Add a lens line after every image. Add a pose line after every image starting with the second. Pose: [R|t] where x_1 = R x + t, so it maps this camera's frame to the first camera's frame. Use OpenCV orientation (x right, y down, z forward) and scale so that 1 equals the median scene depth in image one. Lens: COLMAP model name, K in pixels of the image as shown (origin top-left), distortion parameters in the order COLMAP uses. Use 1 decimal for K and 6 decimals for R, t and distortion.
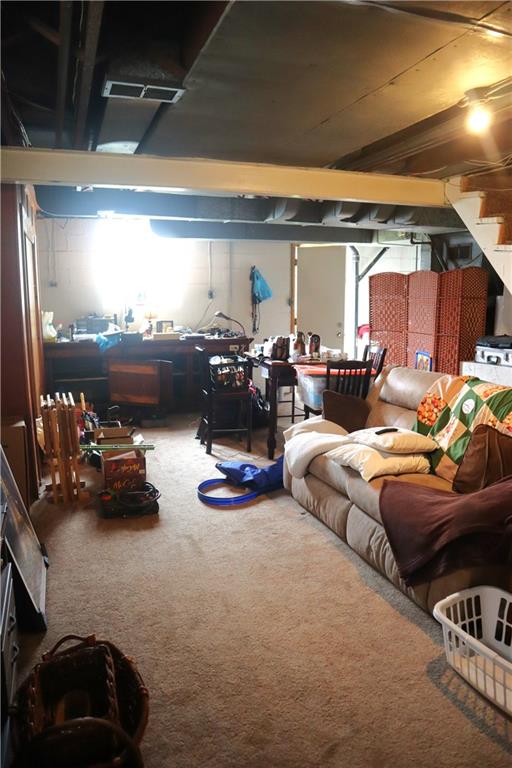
lens RADIAL K [[533.9, 0, 256.0], [0, 533.9, 384.0], [0, 0, 1]] dist [-0.113864, 0.080724]
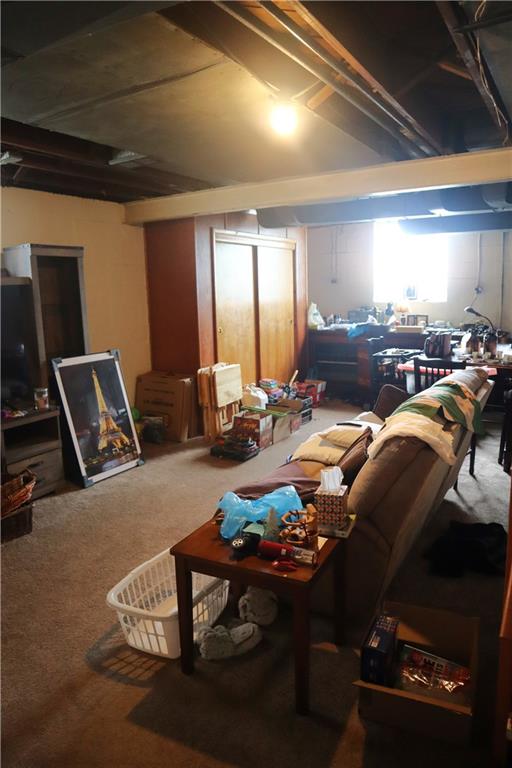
lens RADIAL K [[533.9, 0, 256.0], [0, 533.9, 384.0], [0, 0, 1]] dist [-0.113864, 0.080724]
pose [[0.661332, 0.117079, -0.740900, 0.433814], [-0.105834, 0.992427, 0.062358, -0.015601], [0.742589, 0.037173, 0.668715, 0.077986]]
